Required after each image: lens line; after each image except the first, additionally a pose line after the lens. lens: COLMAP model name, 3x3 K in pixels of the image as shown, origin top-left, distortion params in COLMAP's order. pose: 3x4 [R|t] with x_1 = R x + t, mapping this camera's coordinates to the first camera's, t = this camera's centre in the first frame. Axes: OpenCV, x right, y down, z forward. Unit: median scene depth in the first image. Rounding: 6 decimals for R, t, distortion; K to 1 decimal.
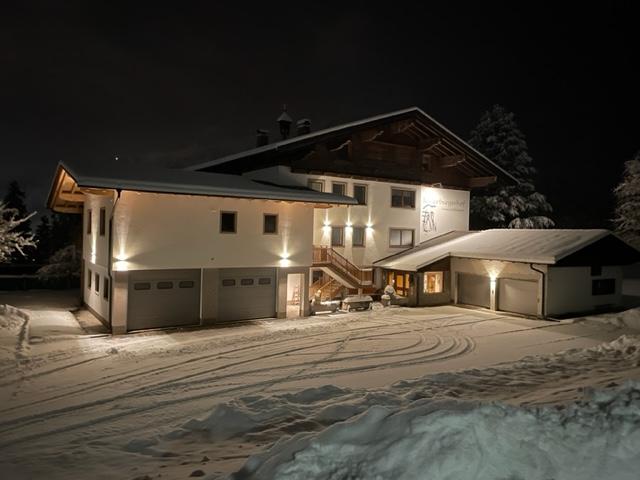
lens RADIAL K [[482.3, 0, 319.9], [0, 482.3, 236.8], [0, 0, 1]] dist [0.109733, -0.138658]
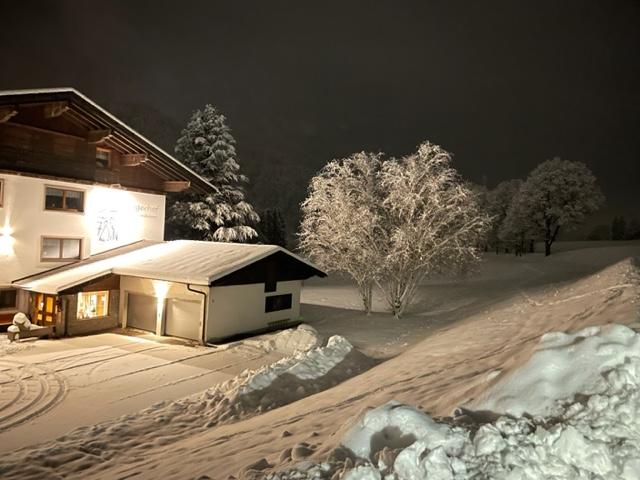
lens RADIAL K [[482.3, 0, 319.9], [0, 482.3, 236.8], [0, 0, 1]] dist [0.109733, -0.138658]
pose [[0.905310, 0.022943, 0.424131, 0.241453], [-0.024982, 0.999688, -0.000753, -0.032129], [-0.424016, -0.009914, 0.905601, 0.093153]]
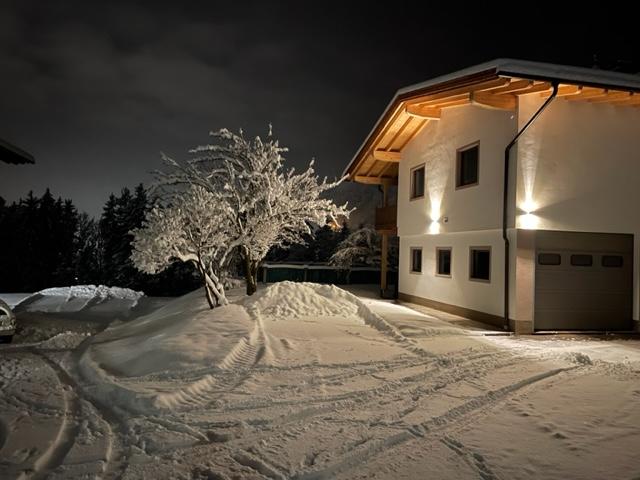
lens RADIAL K [[482.3, 0, 319.9], [0, 482.3, 236.8], [0, 0, 1]] dist [0.109733, -0.138658]
pose [[0.932522, -0.008235, -0.361020, -0.299174], [-0.010788, 0.998658, -0.050645, 0.078474], [0.360953, 0.051122, 0.931182, 0.234568]]
